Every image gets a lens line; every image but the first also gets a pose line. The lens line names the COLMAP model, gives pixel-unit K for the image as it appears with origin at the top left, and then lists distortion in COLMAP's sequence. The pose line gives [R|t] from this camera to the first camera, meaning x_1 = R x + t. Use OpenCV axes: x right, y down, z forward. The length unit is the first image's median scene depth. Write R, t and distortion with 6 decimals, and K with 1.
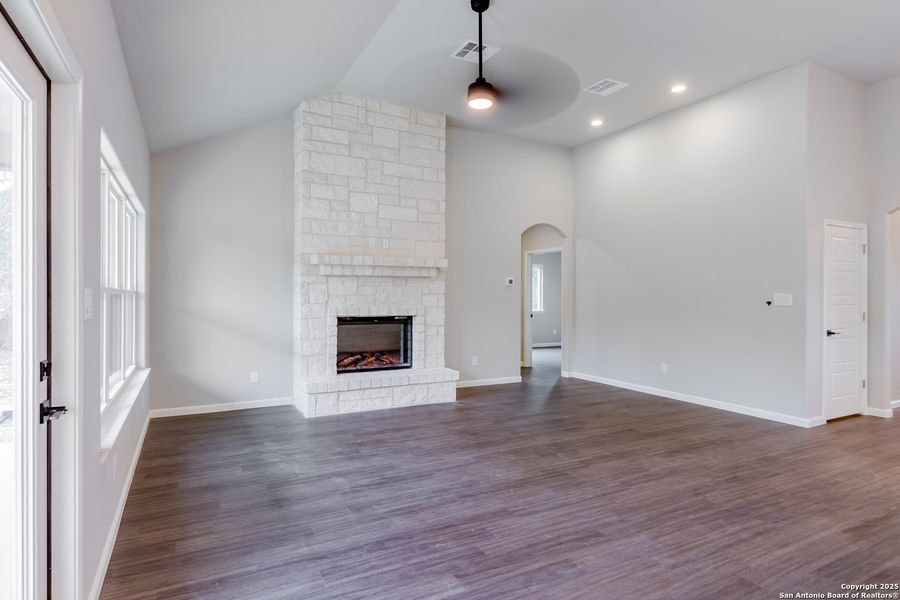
lens RADIAL K [[515.9, 0, 468.9], [0, 515.9, 291.1], [0, 0, 1]] dist [0.002241, 0.005378]
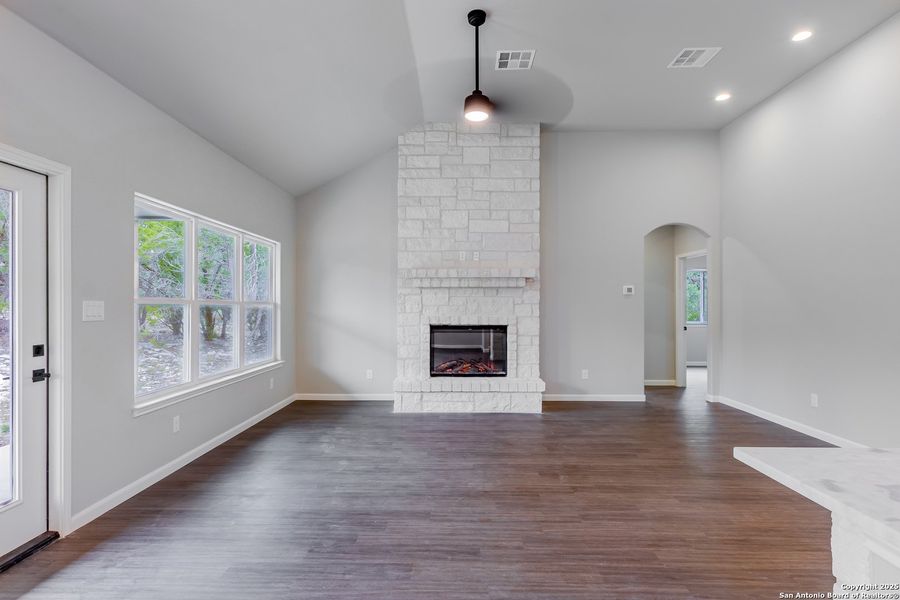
lens RADIAL K [[515.9, 0, 451.3], [0, 515.9, 298.4], [0, 0, 1]] dist [0.002241, 0.005378]
pose [[0.859691, -0.008621, -0.510741, 0.351875], [0.005424, 0.999955, -0.007749, 0.002099], [0.510785, 0.003891, 0.859699, 0.074156]]
